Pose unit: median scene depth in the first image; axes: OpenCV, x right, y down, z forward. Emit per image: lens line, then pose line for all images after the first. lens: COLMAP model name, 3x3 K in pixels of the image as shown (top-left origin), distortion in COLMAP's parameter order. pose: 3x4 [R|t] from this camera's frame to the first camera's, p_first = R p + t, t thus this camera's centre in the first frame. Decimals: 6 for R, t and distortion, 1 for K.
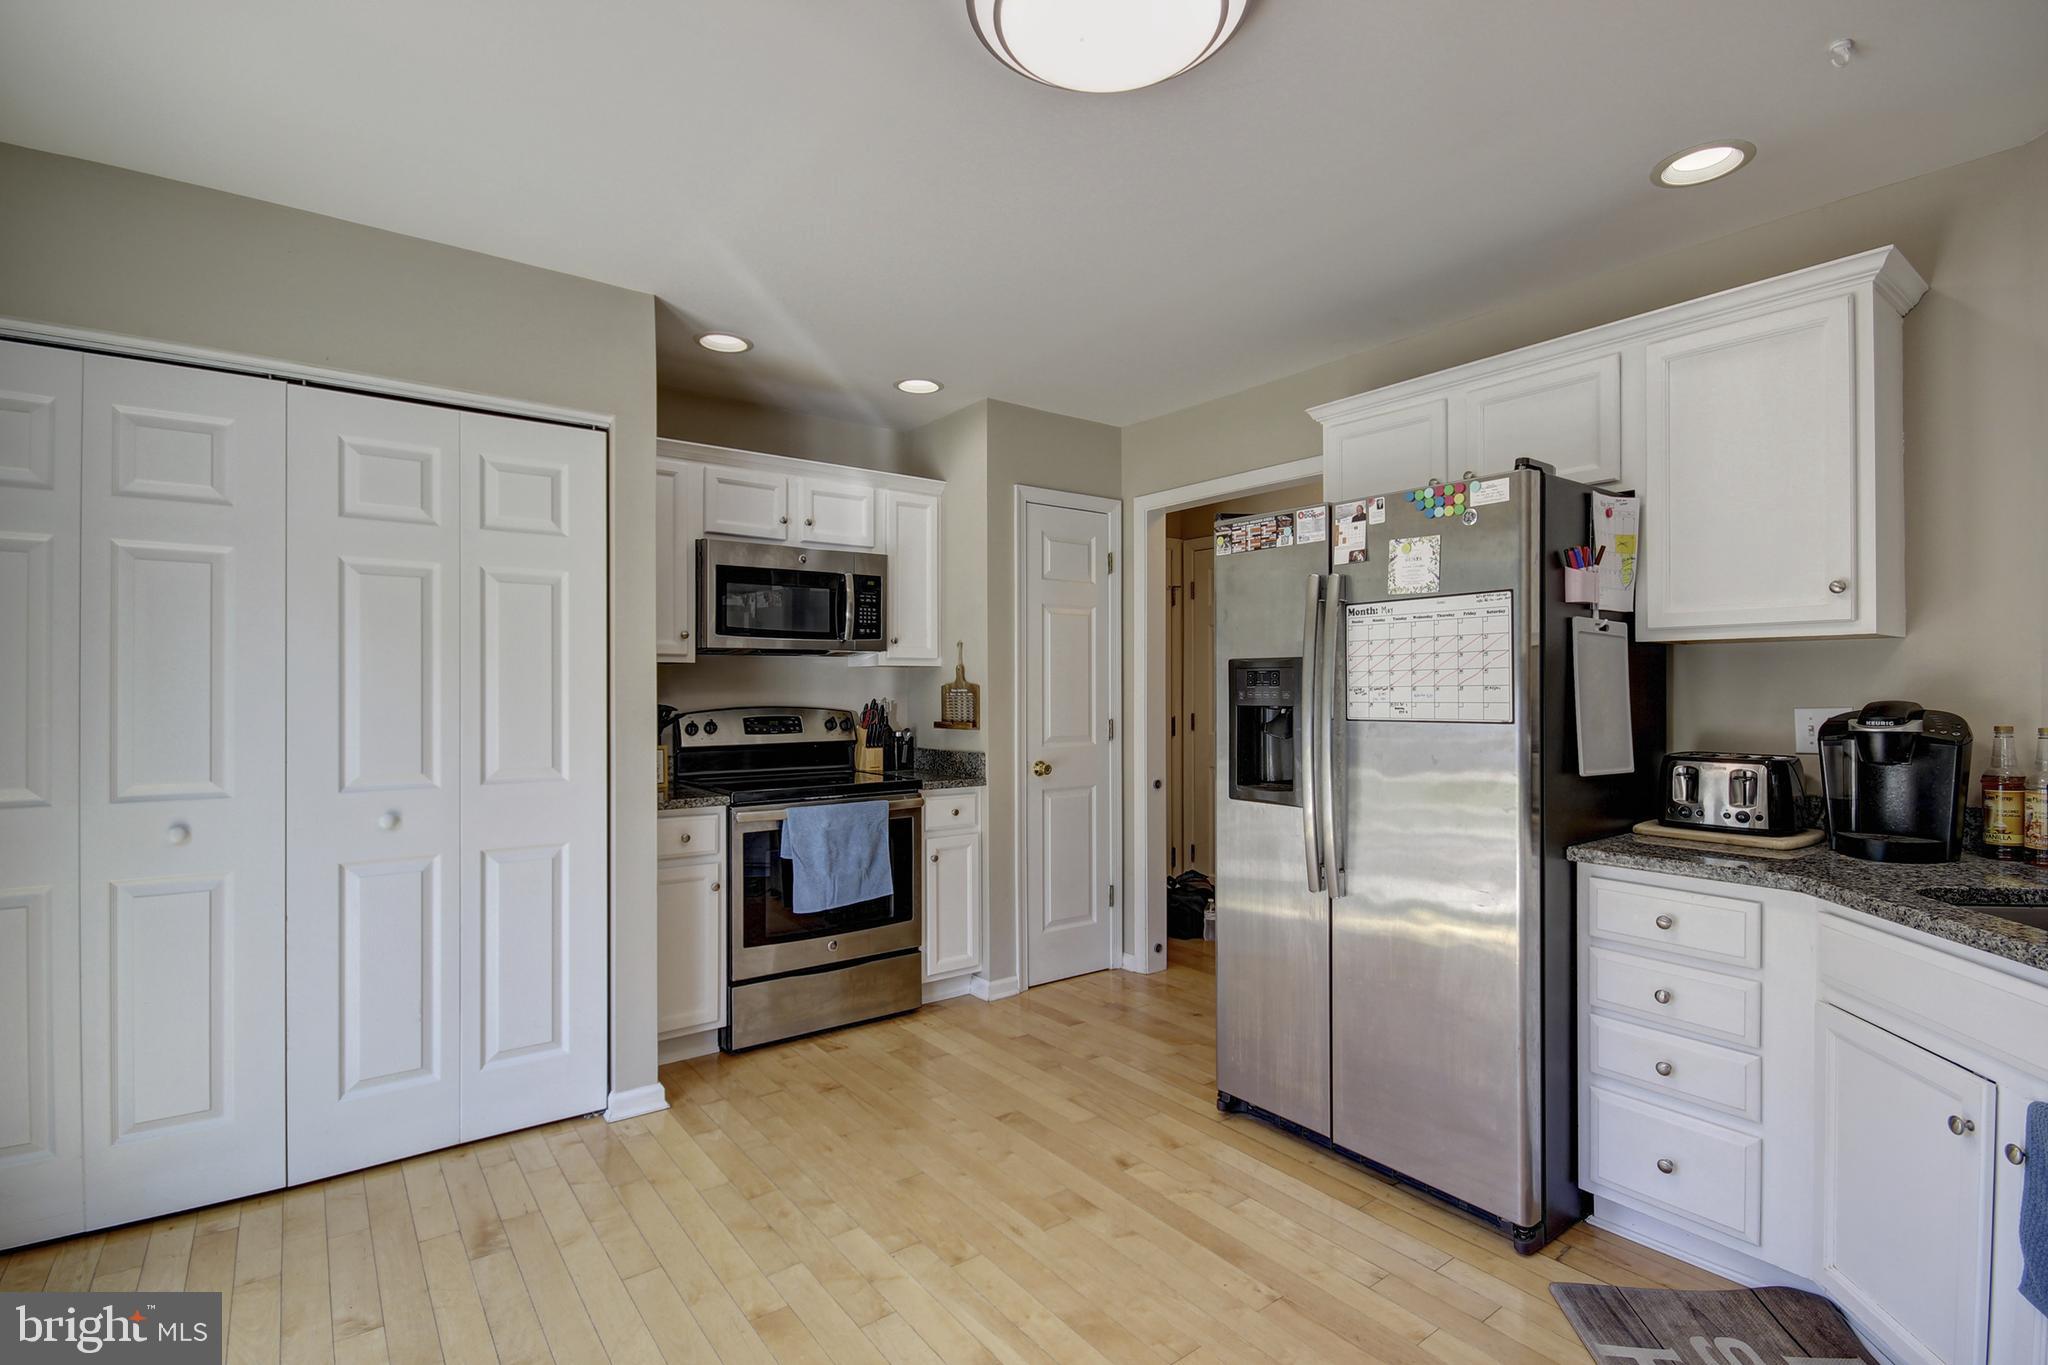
lens RADIAL K [[956.9, 0, 1030.6], [0, 956.9, 689.9], [0, 0, 1]] dist [0.000063, 0.000416]
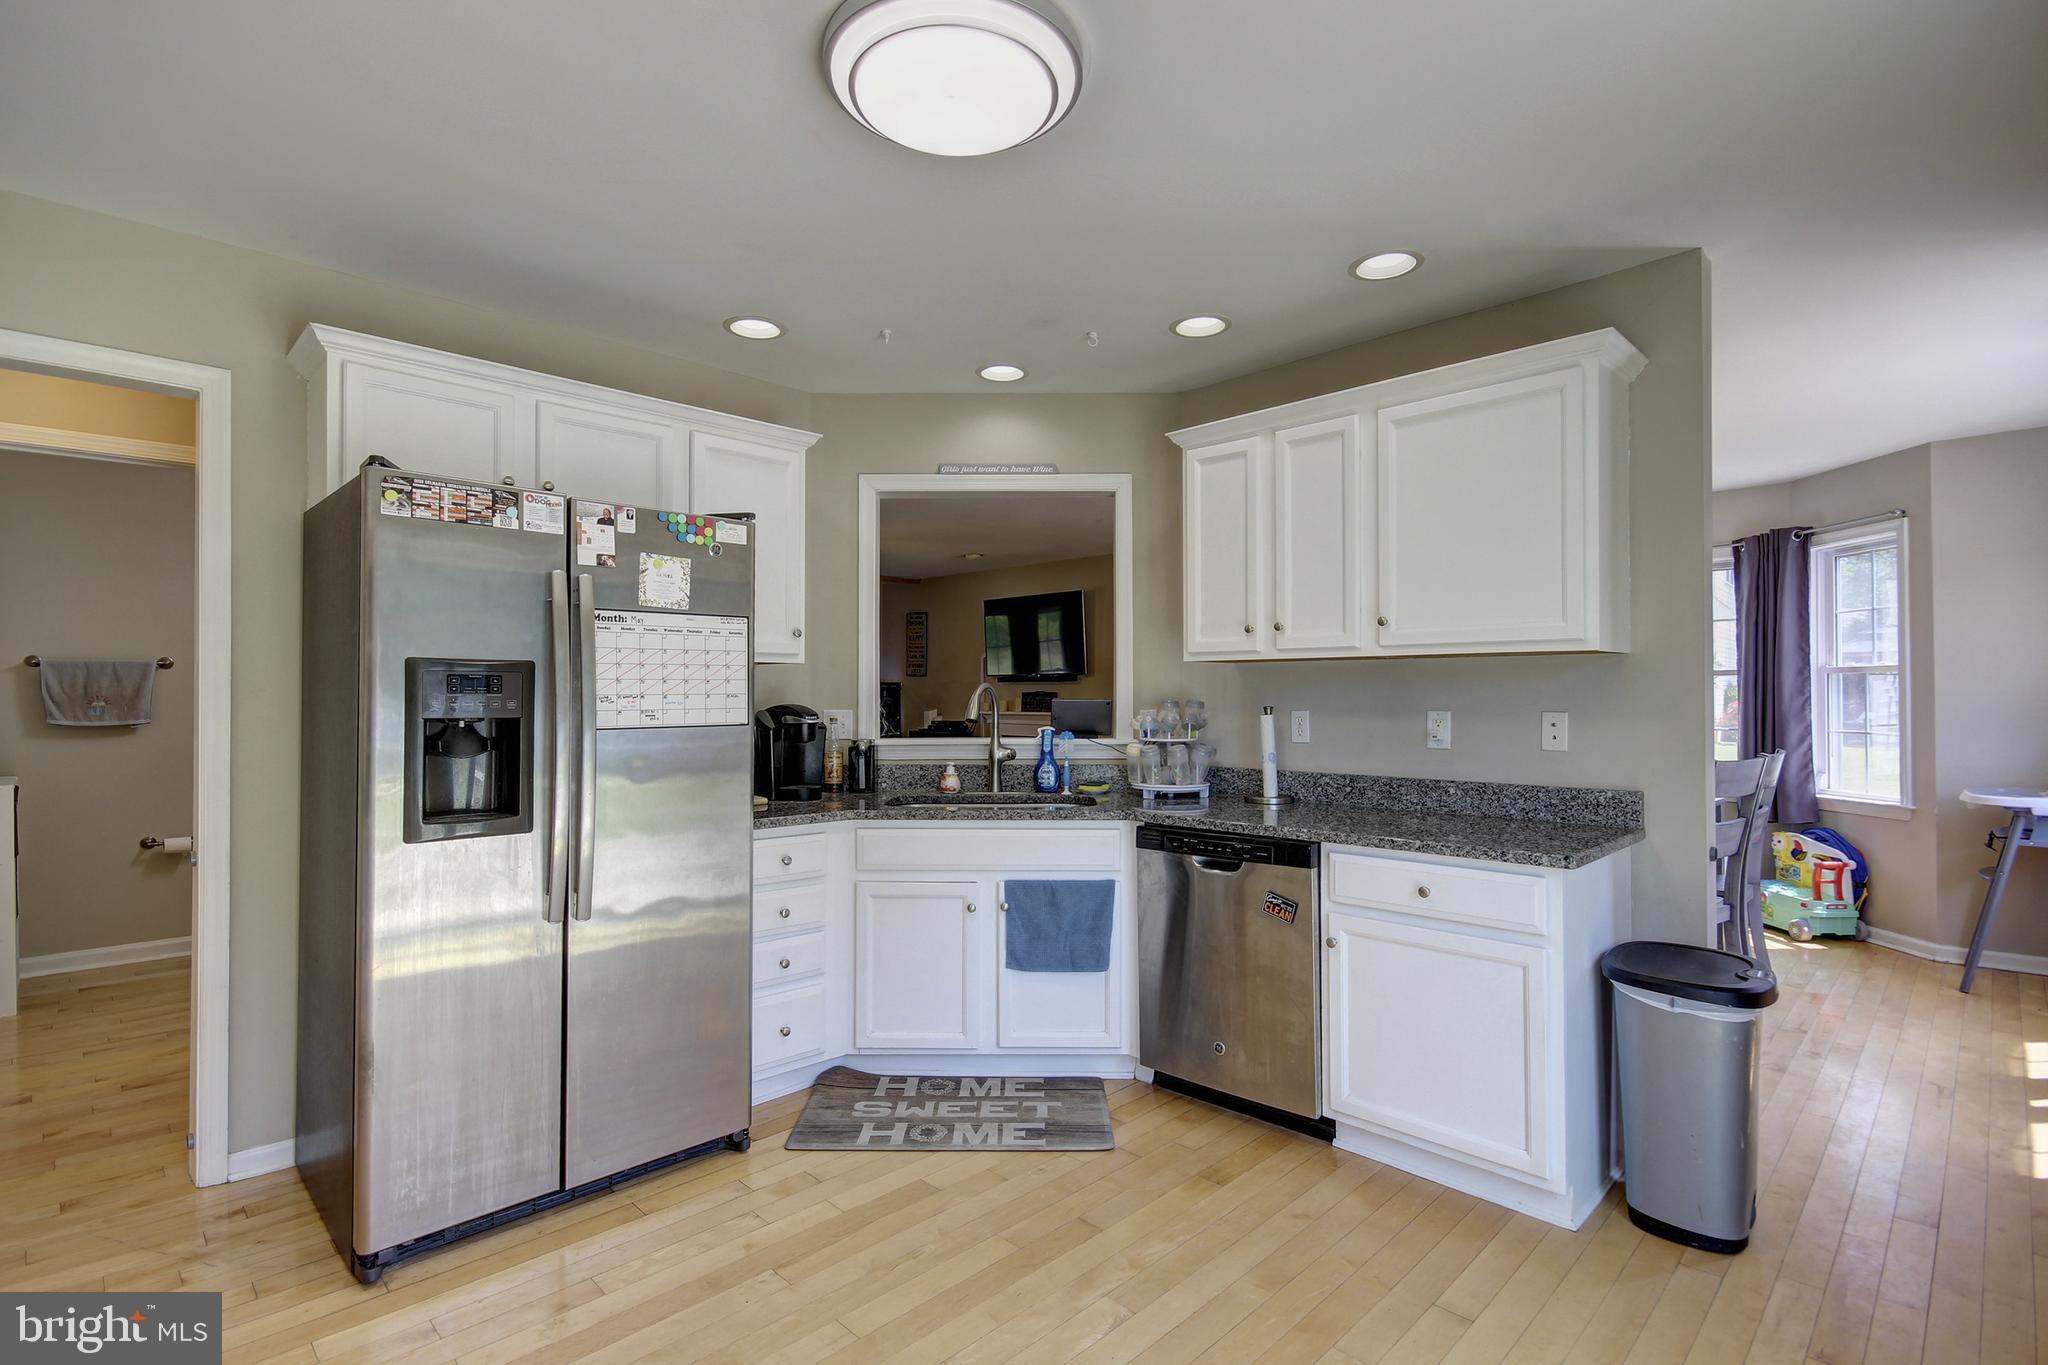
lens RADIAL K [[956.9, 0, 1030.0], [0, 956.9, 684.4], [0, 0, 1]] dist [0.000063, 0.000416]
pose [[-0.123086, 0.011940, 0.992324, -0.688489], [-0.002309, 0.999921, -0.012318, -0.002487], [-0.992393, -0.003808, -0.123049, 0.700650]]
